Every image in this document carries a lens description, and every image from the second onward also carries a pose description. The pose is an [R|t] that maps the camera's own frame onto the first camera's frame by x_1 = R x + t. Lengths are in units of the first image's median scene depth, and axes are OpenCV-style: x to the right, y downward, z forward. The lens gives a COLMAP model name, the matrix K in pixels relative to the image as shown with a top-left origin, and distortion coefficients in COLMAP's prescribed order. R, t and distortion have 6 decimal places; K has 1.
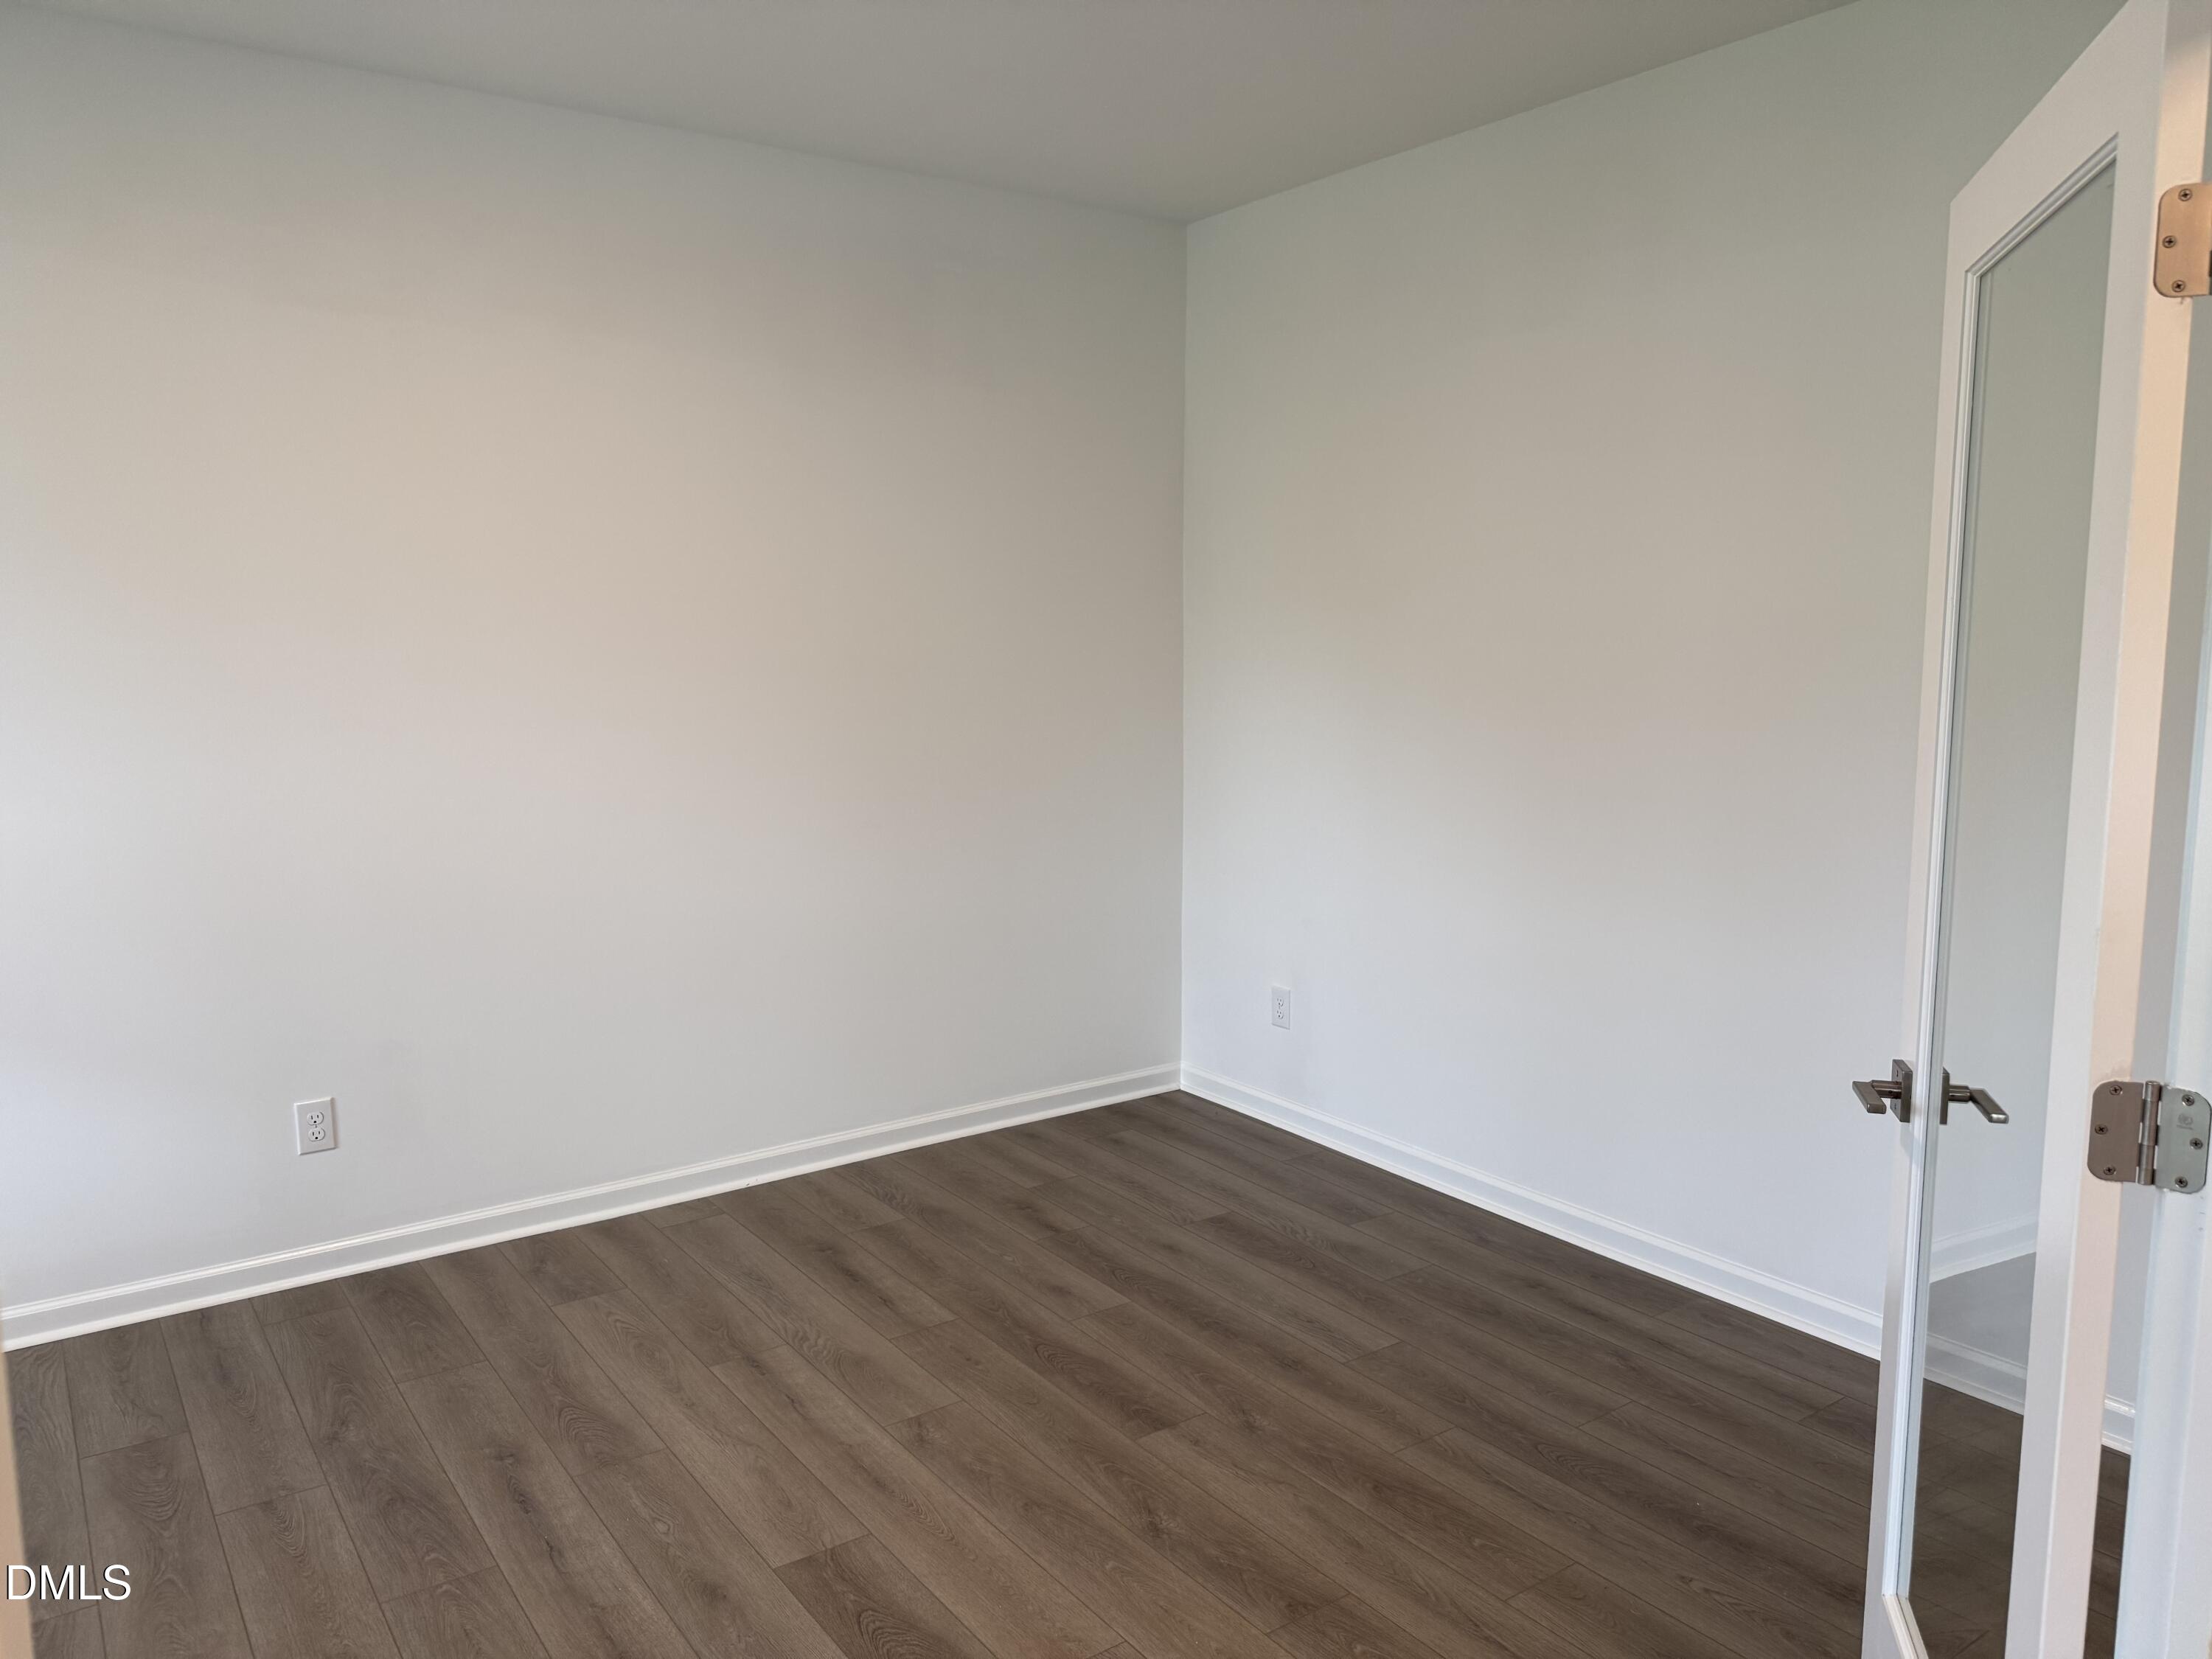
lens RADIAL K [[1570.1, 0, 1111.8], [0, 1570.1, 829.3], [0, 0, 1]] dist [0.000713, -0.001614]
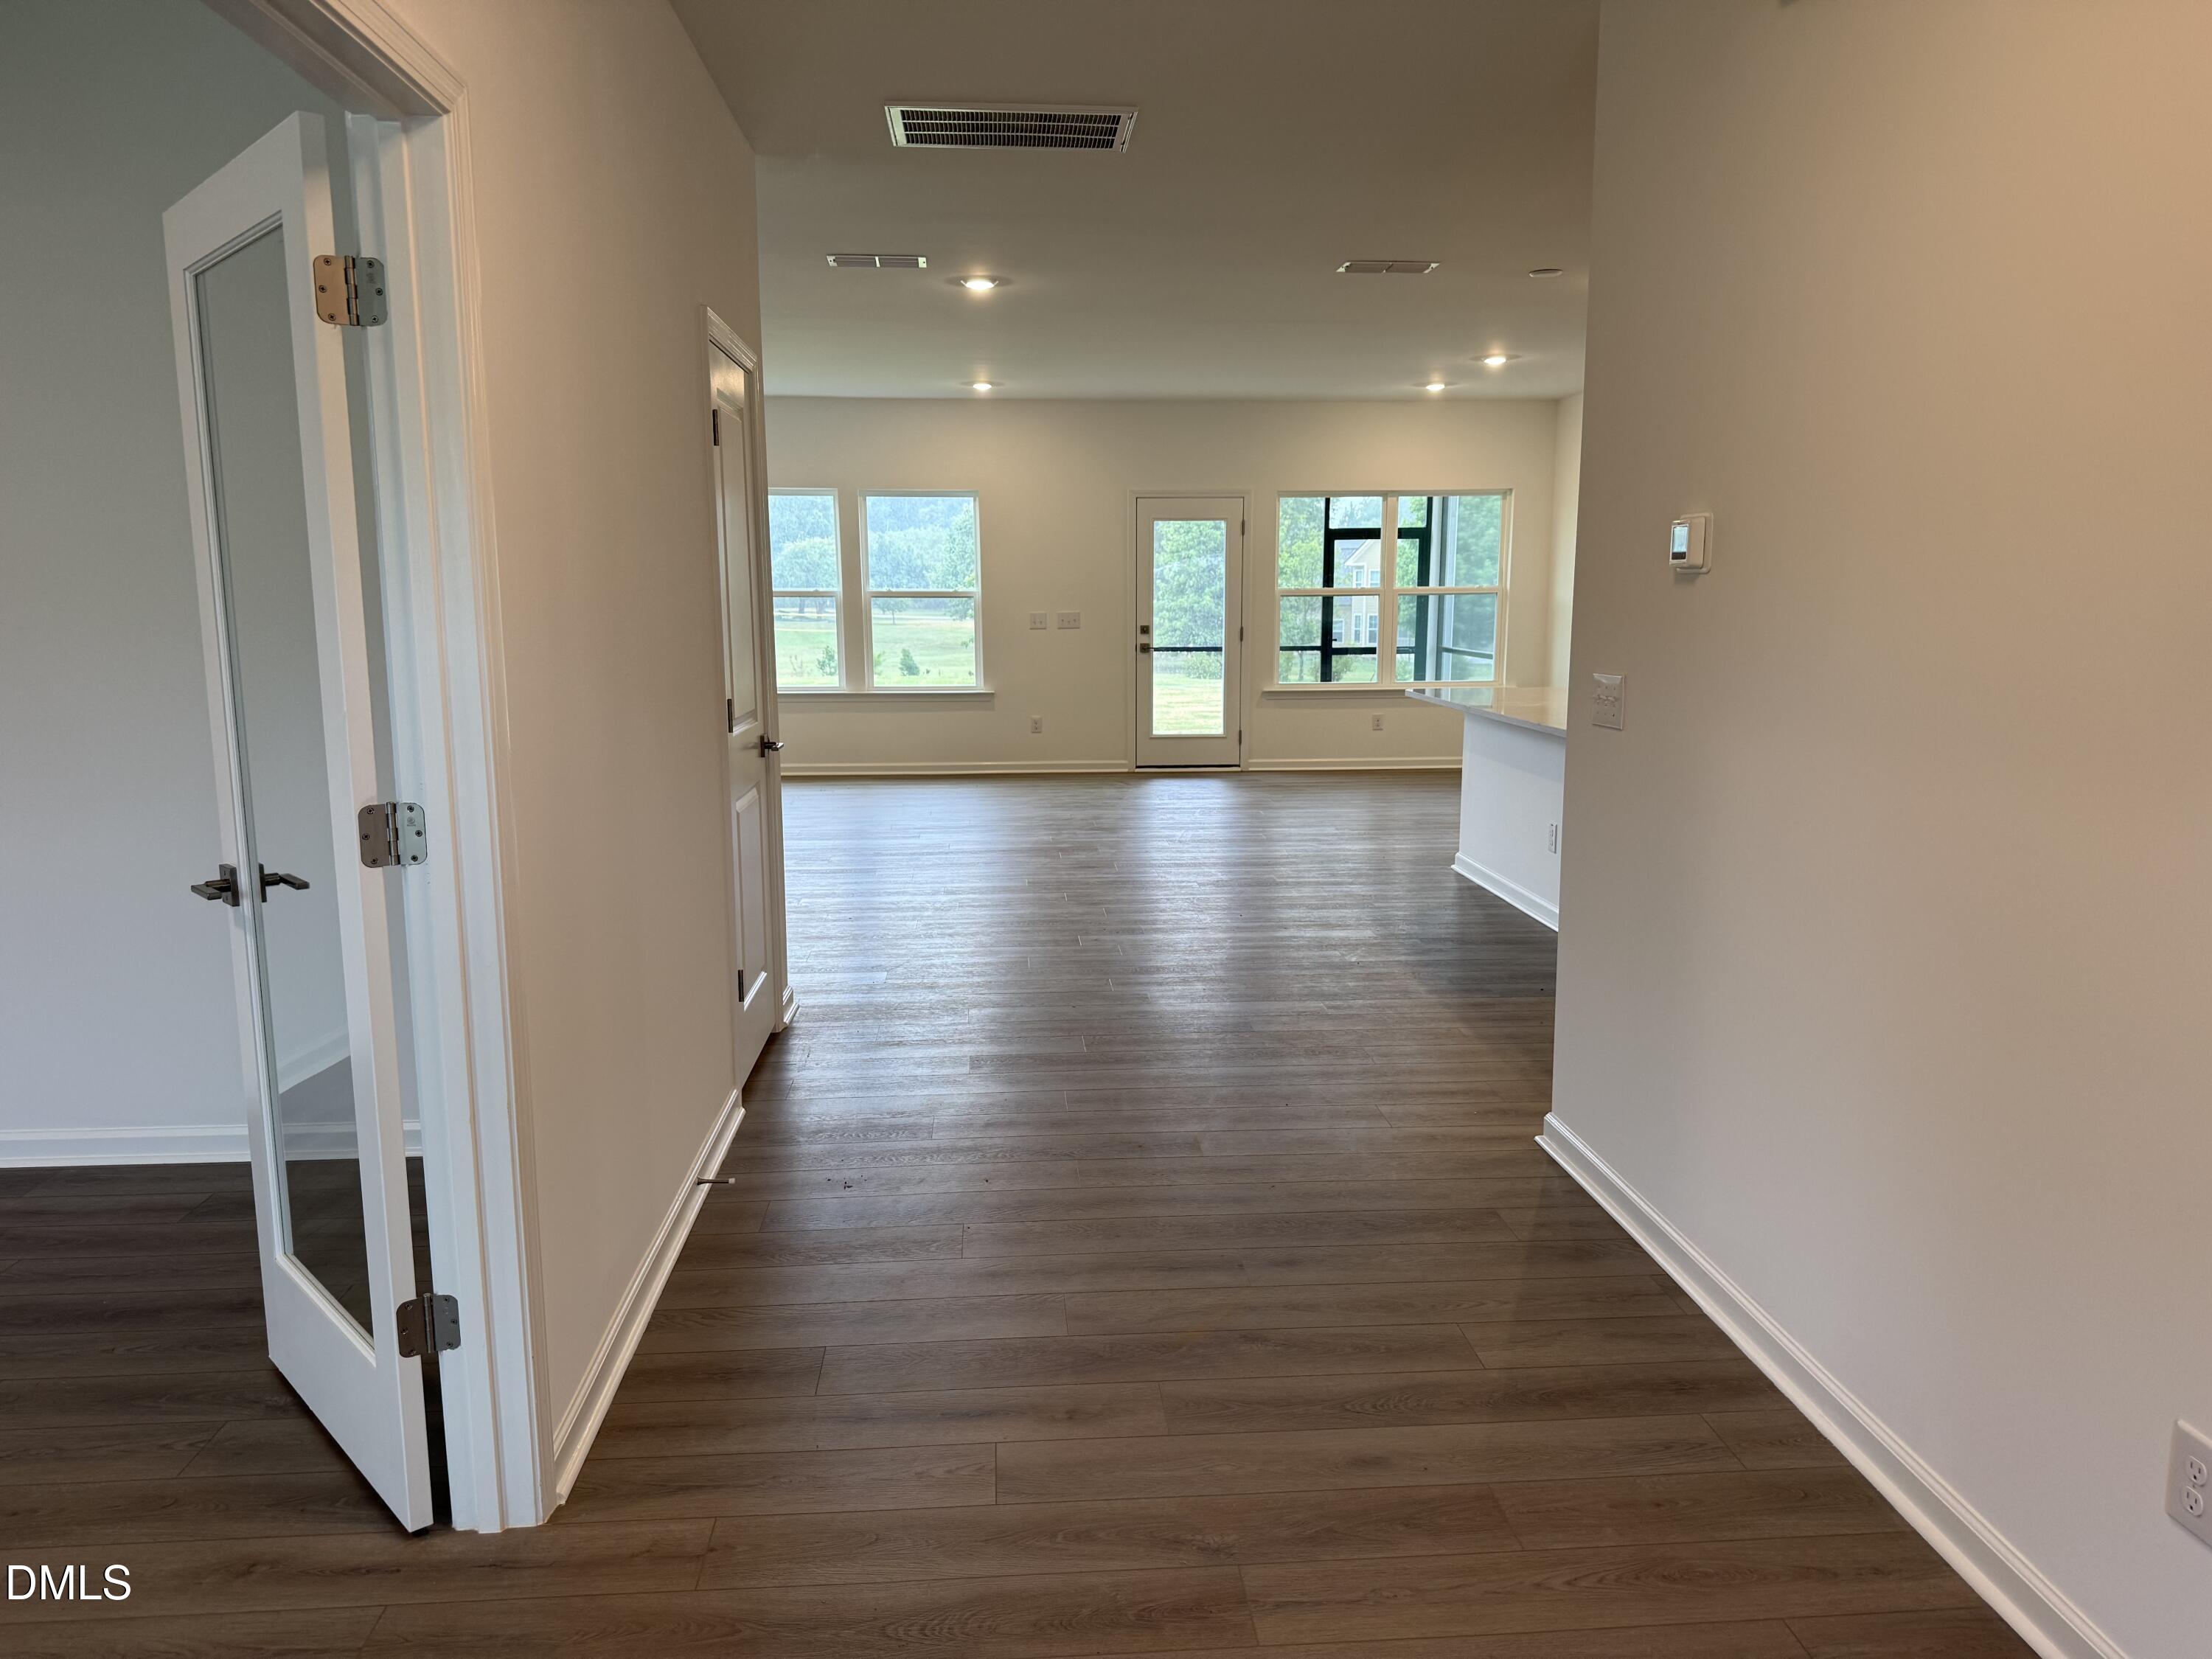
lens RADIAL K [[1570.1, 0, 1109.4], [0, 1570.1, 829.7], [0, 0, 1]] dist [0.000713, -0.001614]
pose [[0.522586, -0.129209, 0.842739, -0.319285], [0.109692, 0.990424, 0.083832, 0.126625], [-0.845501, 0.048632, 0.531755, -0.488956]]
